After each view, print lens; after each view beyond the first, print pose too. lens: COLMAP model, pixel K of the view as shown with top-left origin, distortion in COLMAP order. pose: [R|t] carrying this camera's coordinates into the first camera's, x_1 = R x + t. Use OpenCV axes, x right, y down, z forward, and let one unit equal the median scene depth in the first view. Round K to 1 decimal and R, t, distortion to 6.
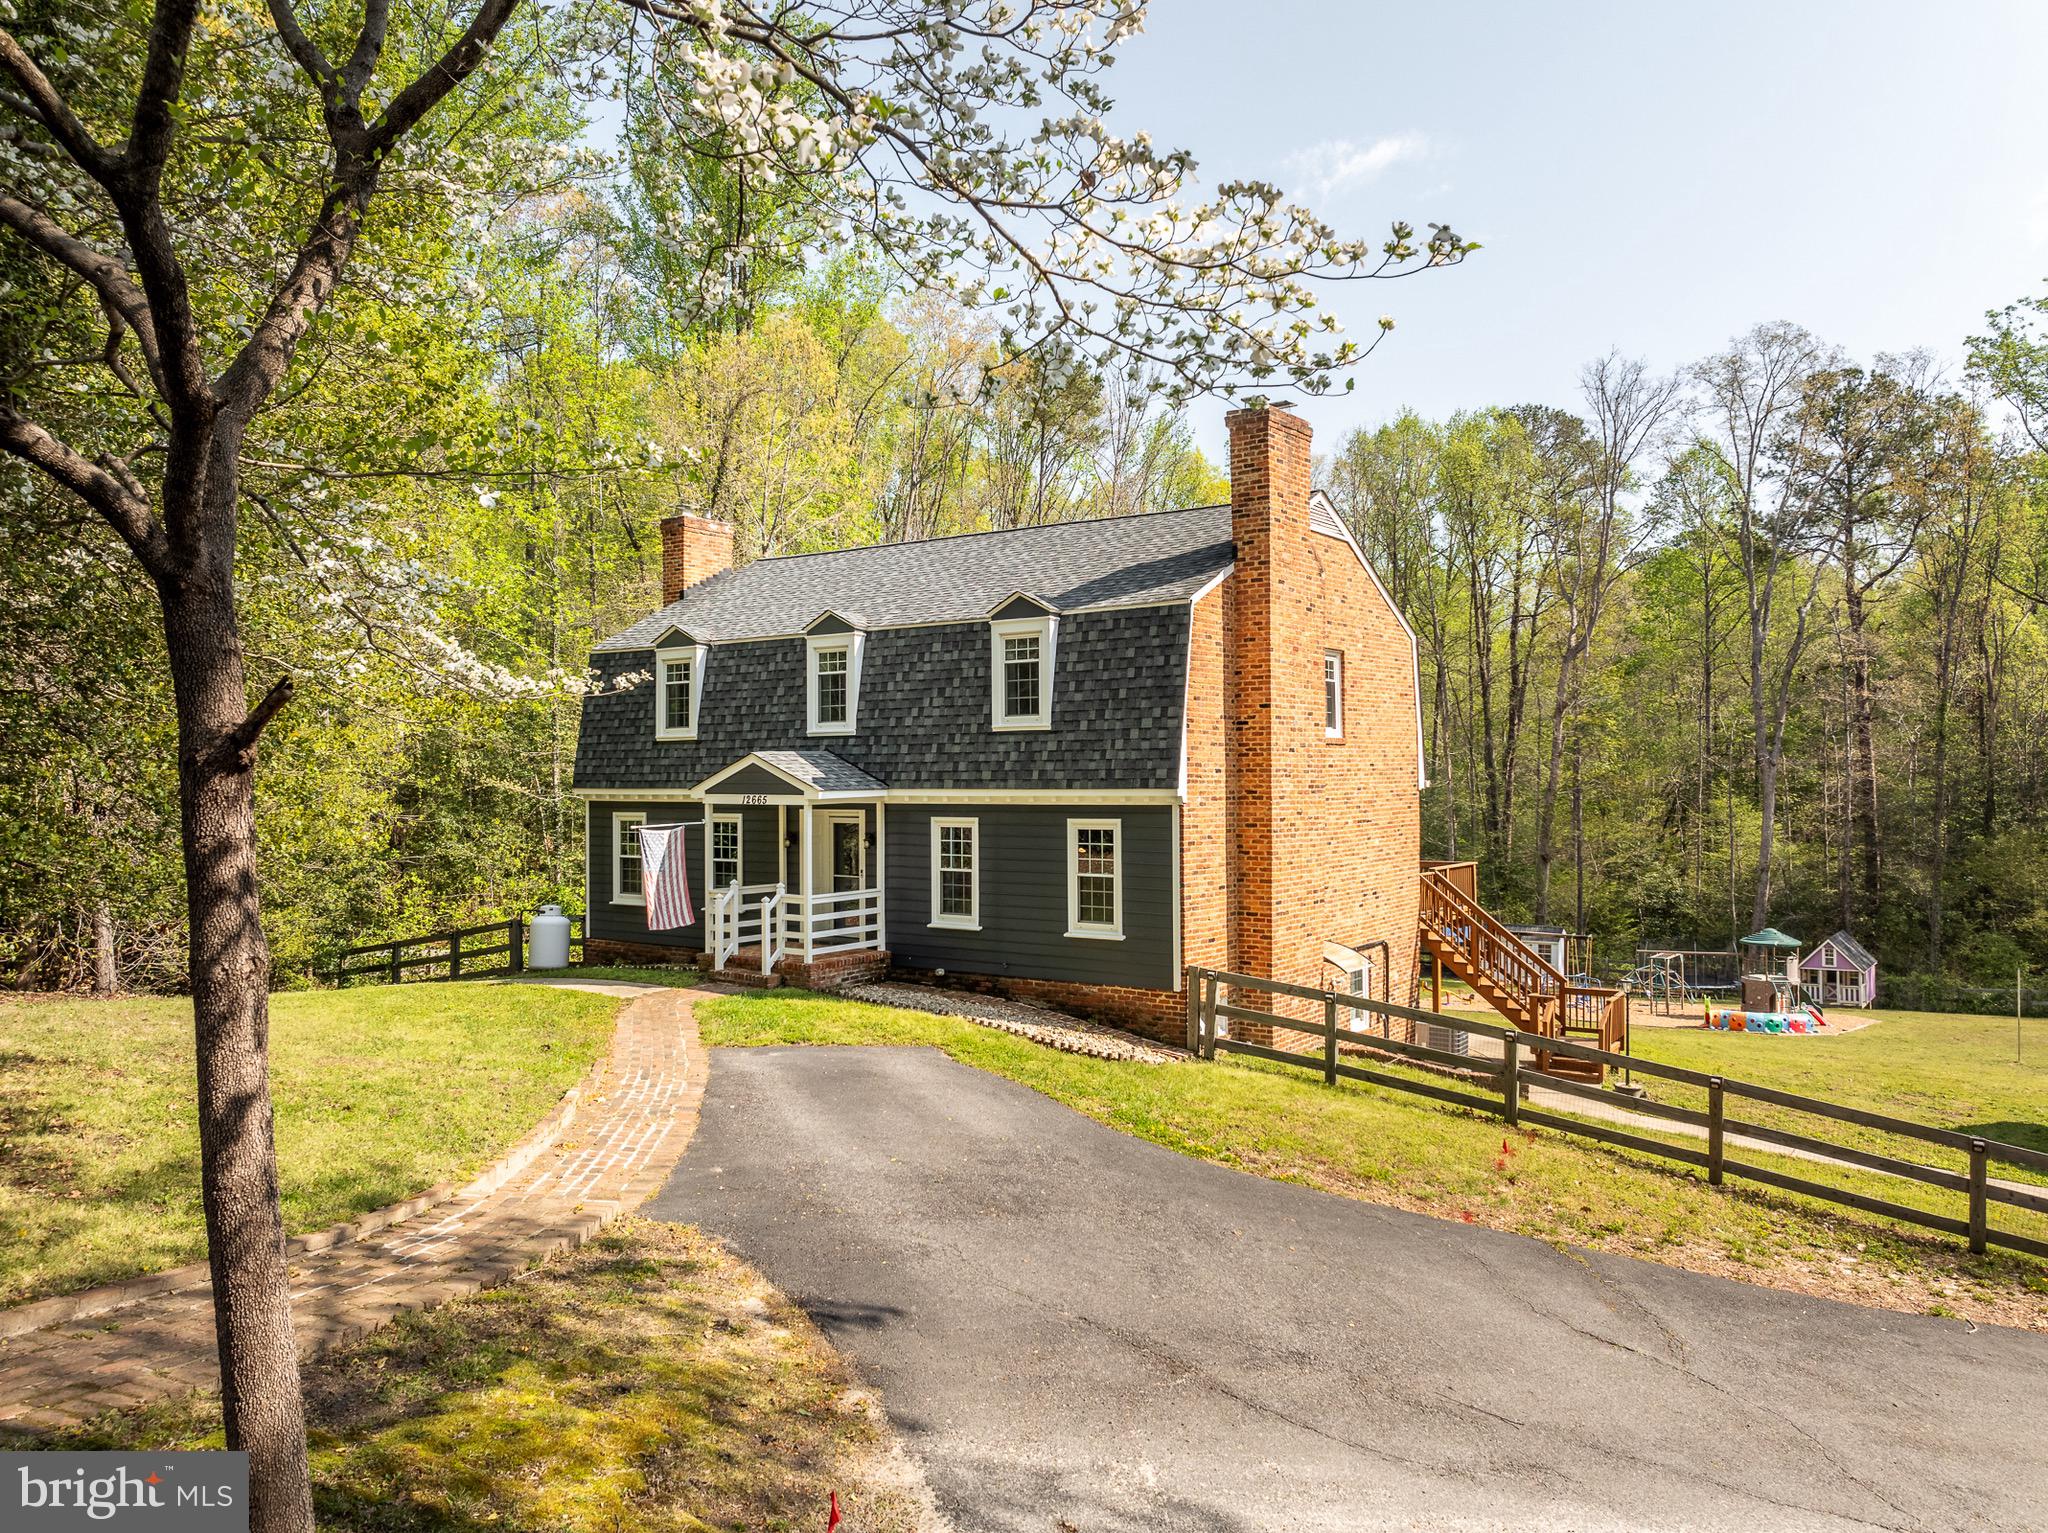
lens RADIAL K [[1456.6, 0, 1018.6], [0, 1456.6, 767.5], [0, 0, 1]] dist [-0.038825, -0.004194]
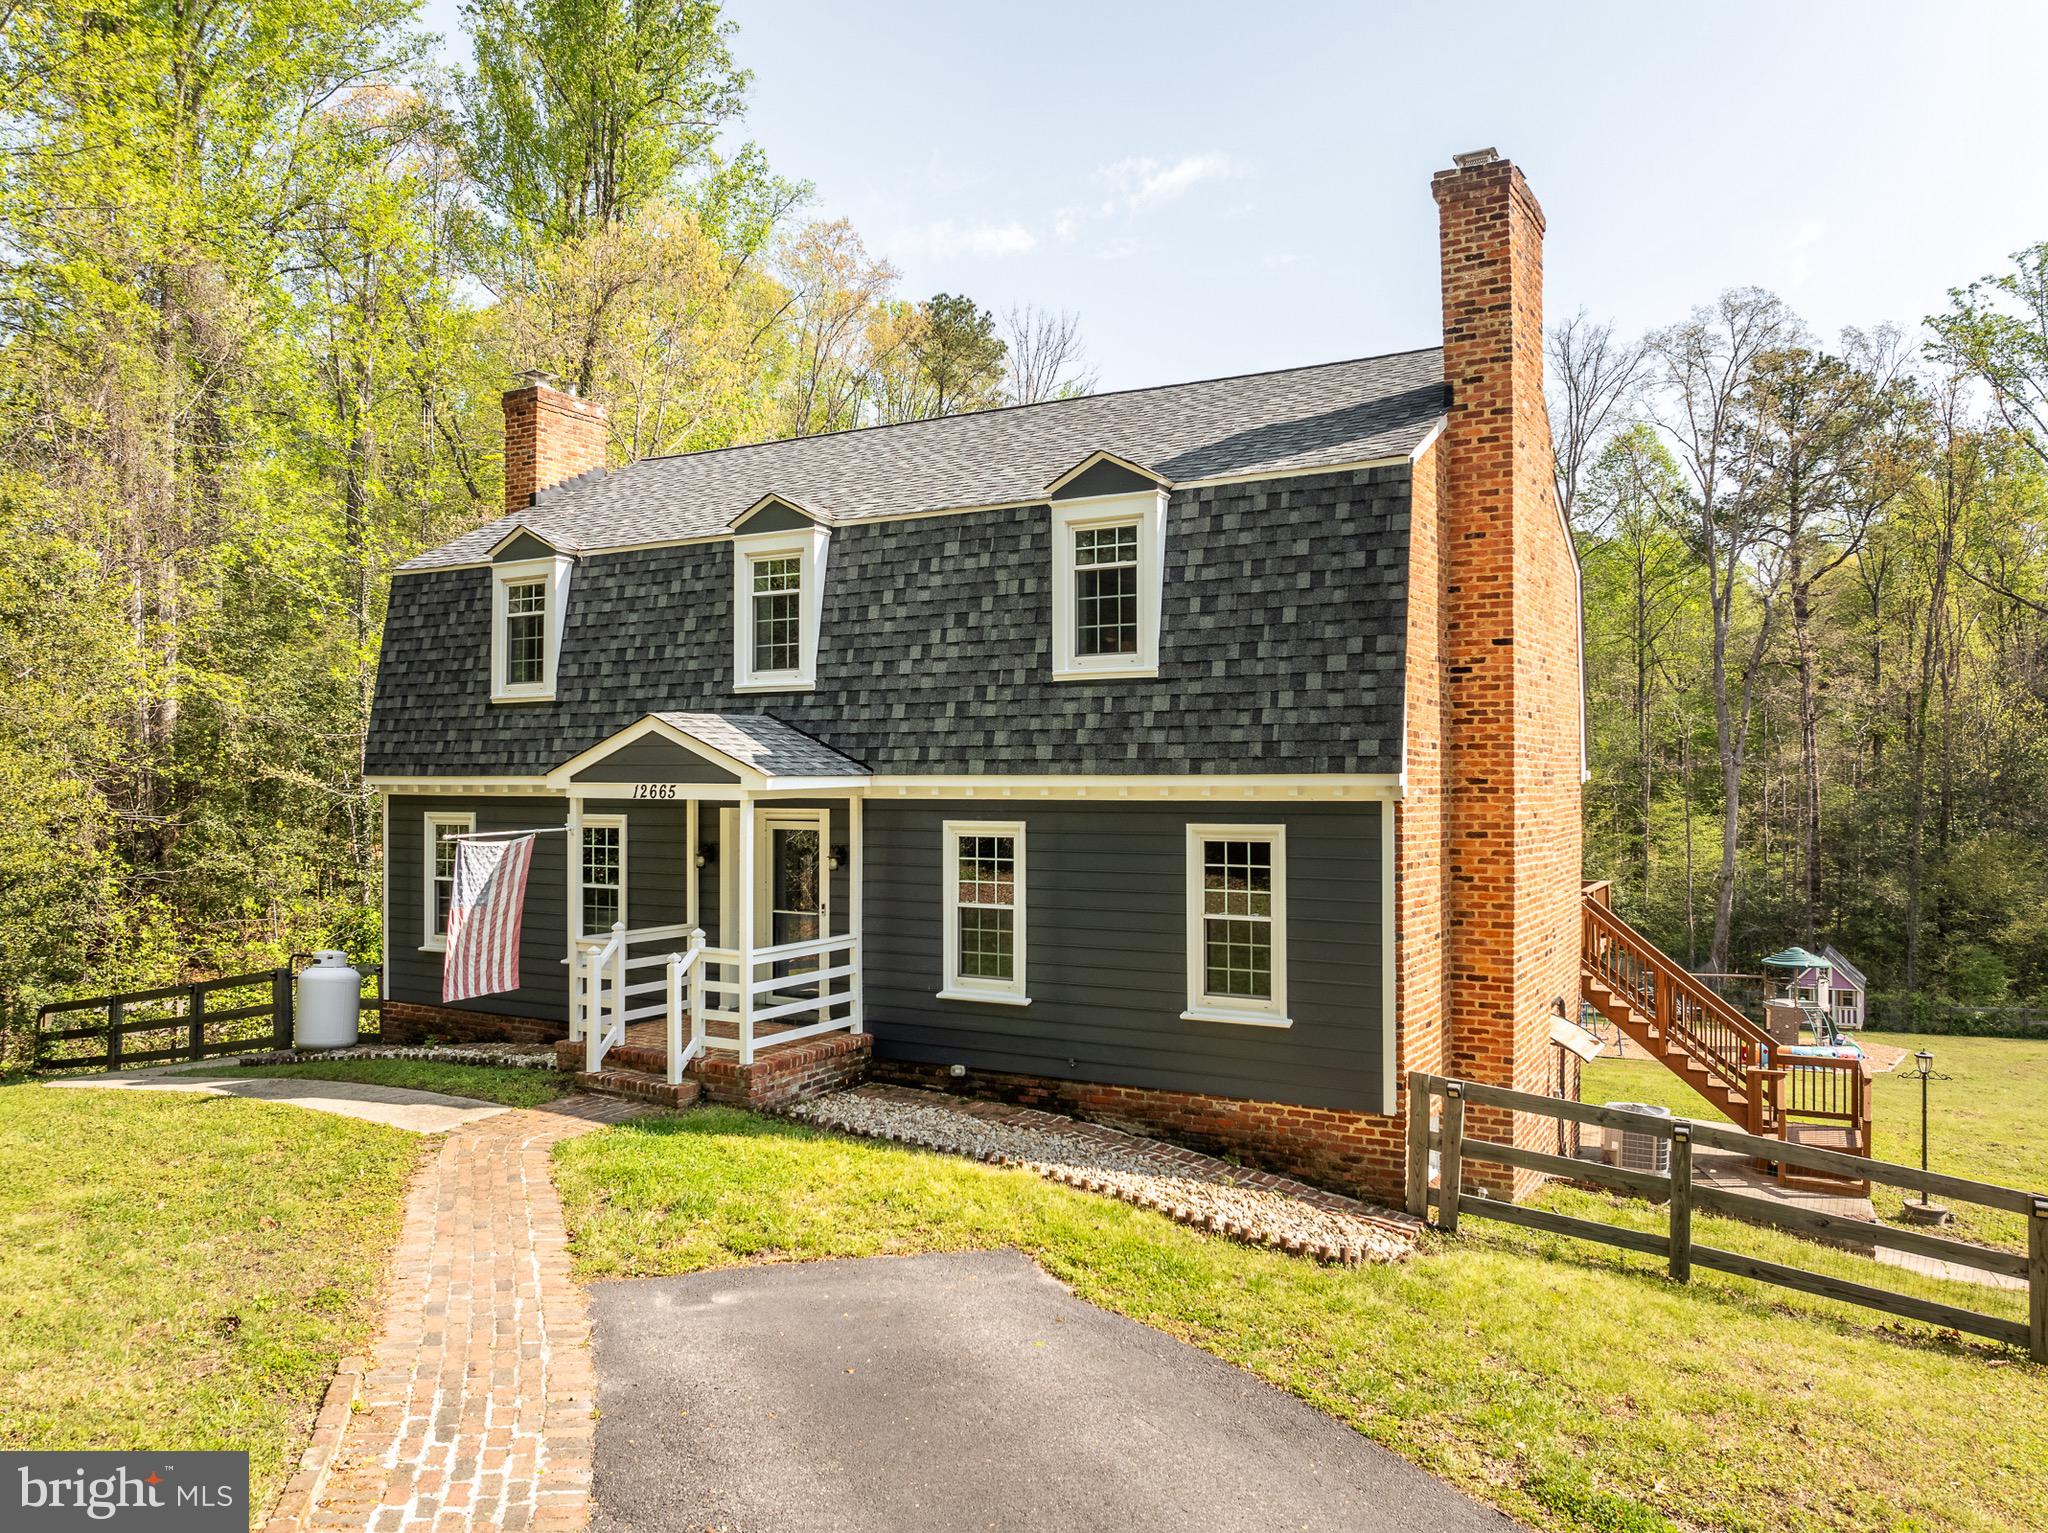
lens RADIAL K [[1459.0, 0, 1026.2], [0, 1459.0, 767.6], [0, 0, 1]] dist [-0.040694, 0.002450]
pose [[0.994796, 0.005552, 0.101736, -0.086794], [-0.005386, 0.999984, -0.001911, 0.012257], [-0.101745, 0.001353, 0.994810, 0.370702]]
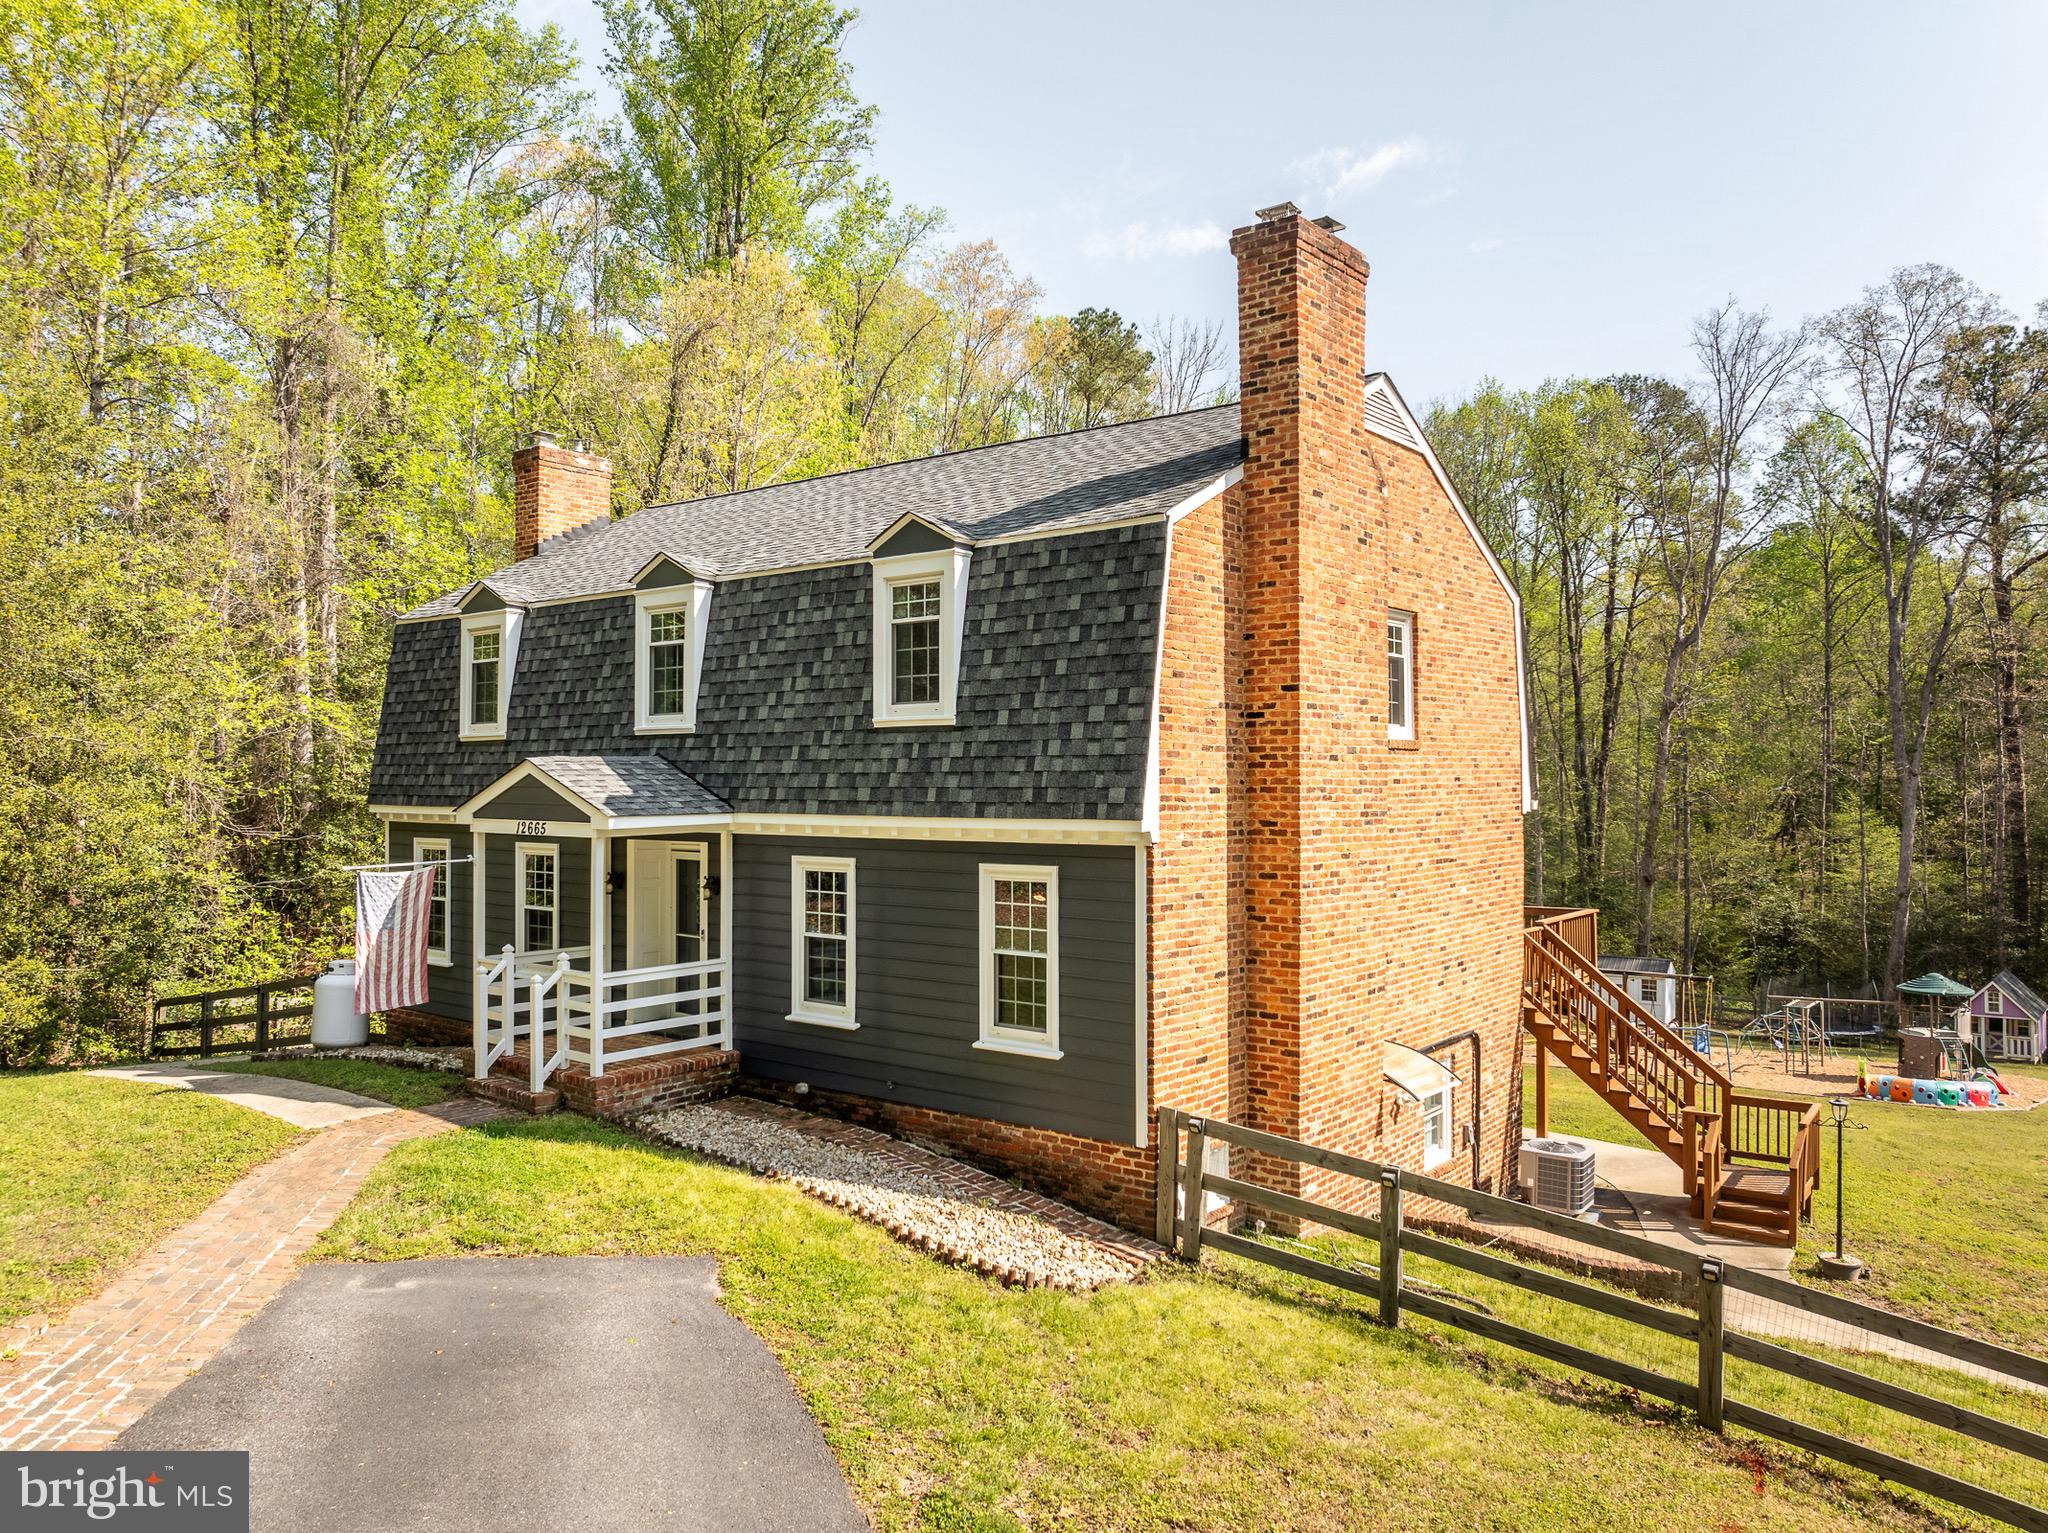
lens RADIAL K [[1456.6, 0, 1018.6], [0, 1456.6, 767.5], [0, 0, 1]] dist [-0.038825, -0.004194]
pose [[0.998810, 0.004441, -0.048569, 0.075036], [-0.004577, 0.999986, -0.002703, -0.005026], [0.048556, 0.002922, 0.998816, 0.330674]]
